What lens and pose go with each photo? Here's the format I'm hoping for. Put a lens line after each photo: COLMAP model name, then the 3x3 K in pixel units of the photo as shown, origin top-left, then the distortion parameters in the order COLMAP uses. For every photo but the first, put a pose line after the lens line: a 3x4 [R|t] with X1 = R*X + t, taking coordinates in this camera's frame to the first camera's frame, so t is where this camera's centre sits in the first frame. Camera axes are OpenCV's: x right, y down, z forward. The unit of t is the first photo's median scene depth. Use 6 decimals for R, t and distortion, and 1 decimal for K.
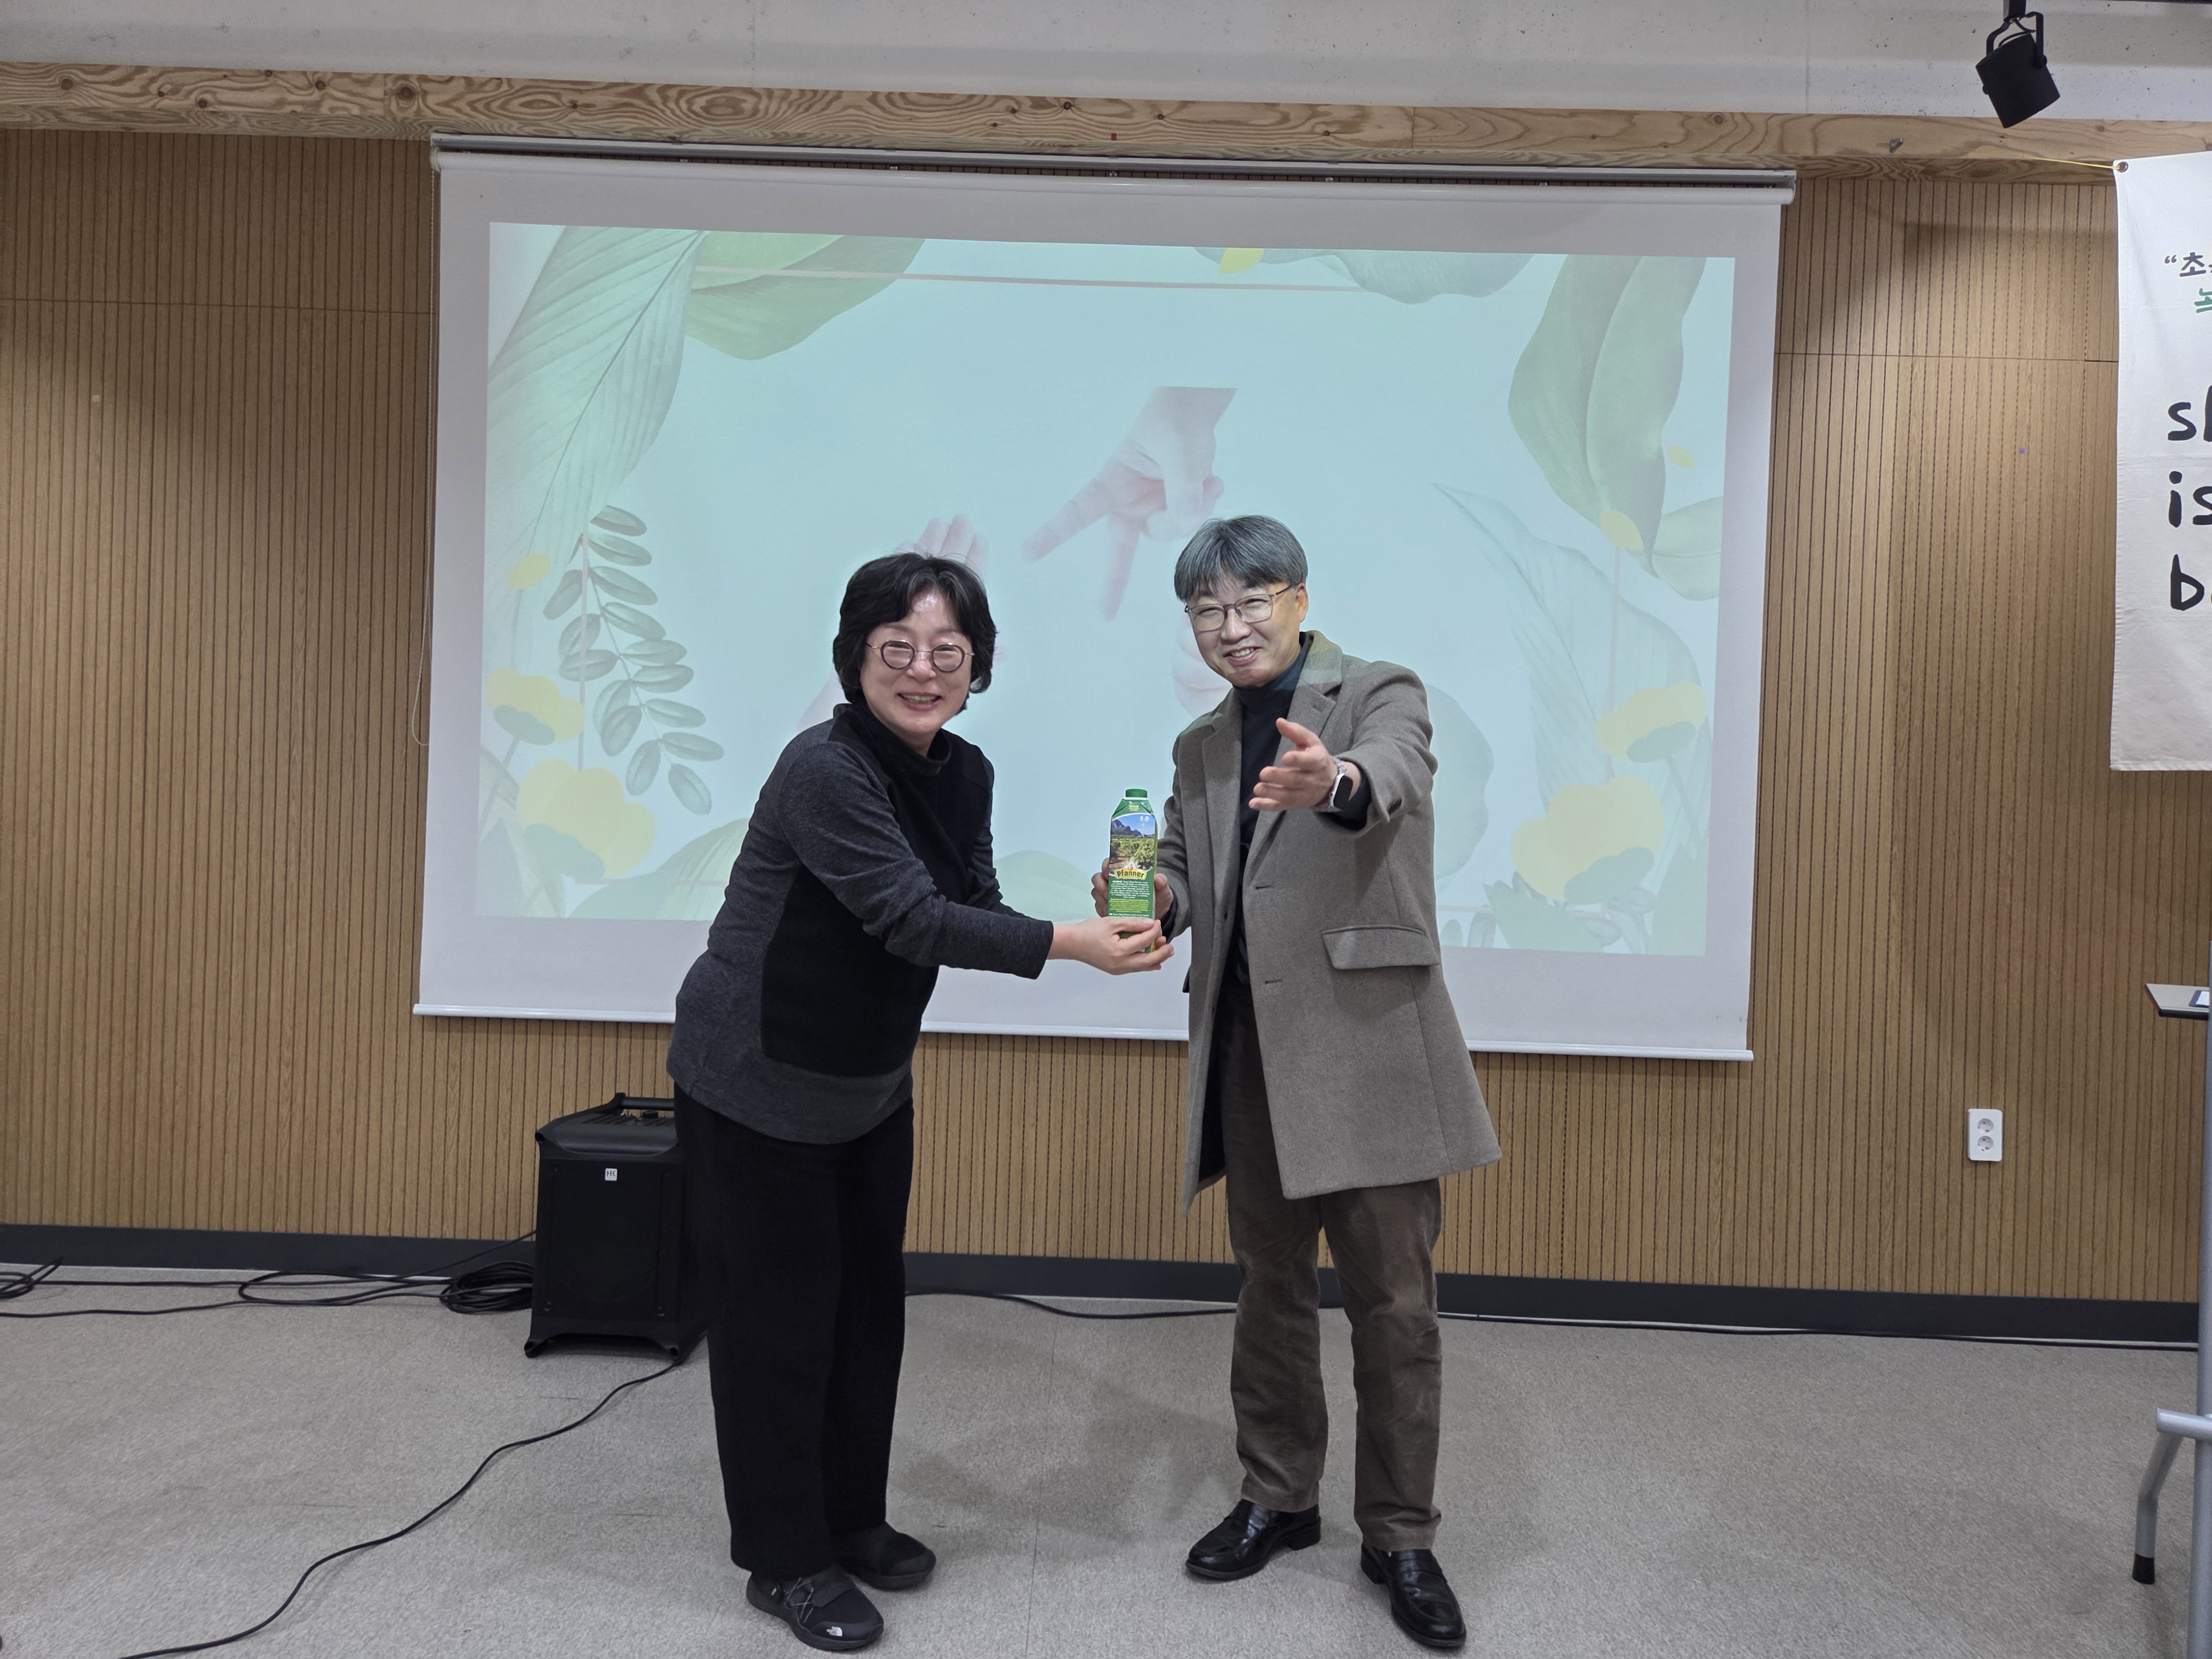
lens RADIAL K [[1475.2, 0, 1086.5], [0, 1475.2, 822.8], [0, 0, 1]] dist [0.068815, -0.059617]
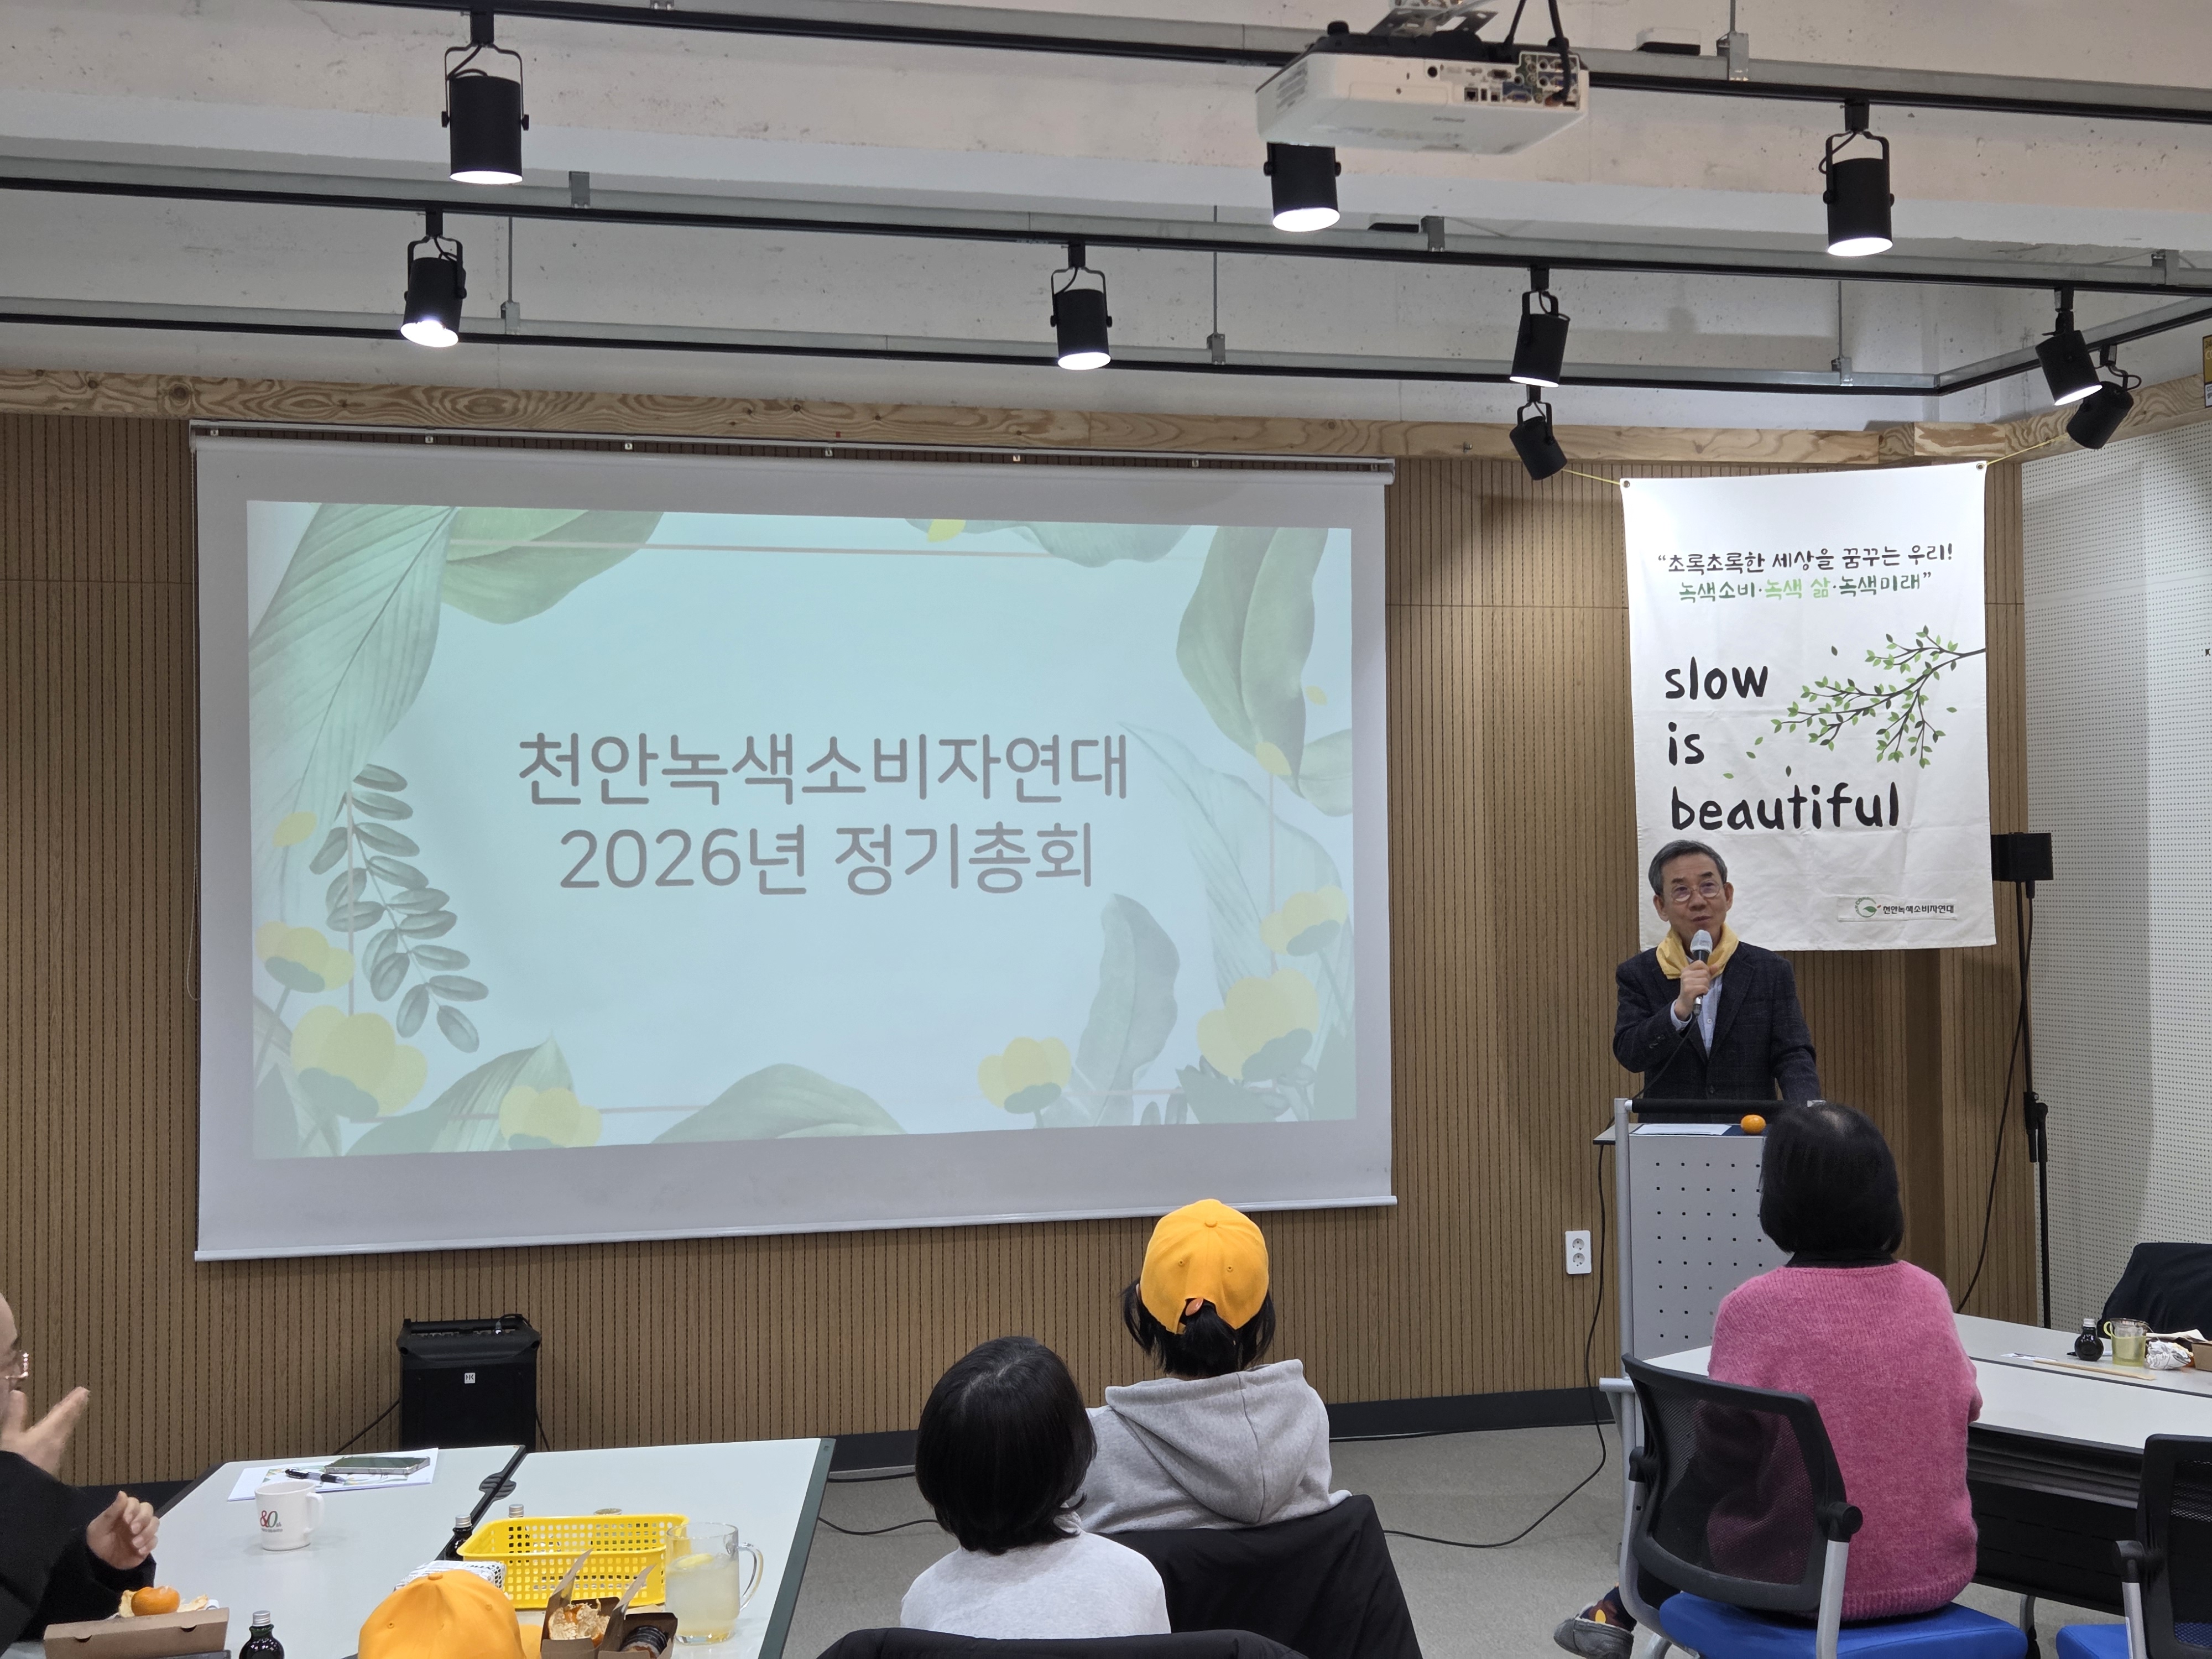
lens RADIAL K [[2928.5, 0, 1116.4], [0, 2928.5, 808.4], [0, 0, 1]] dist [0.064658, 0.000000]
pose [[0.956983, -0.036944, 0.287784, -0.420215], [0.042985, 0.998968, -0.014702, -0.128573], [-0.286944, 0.026440, 0.957583, -1.160271]]
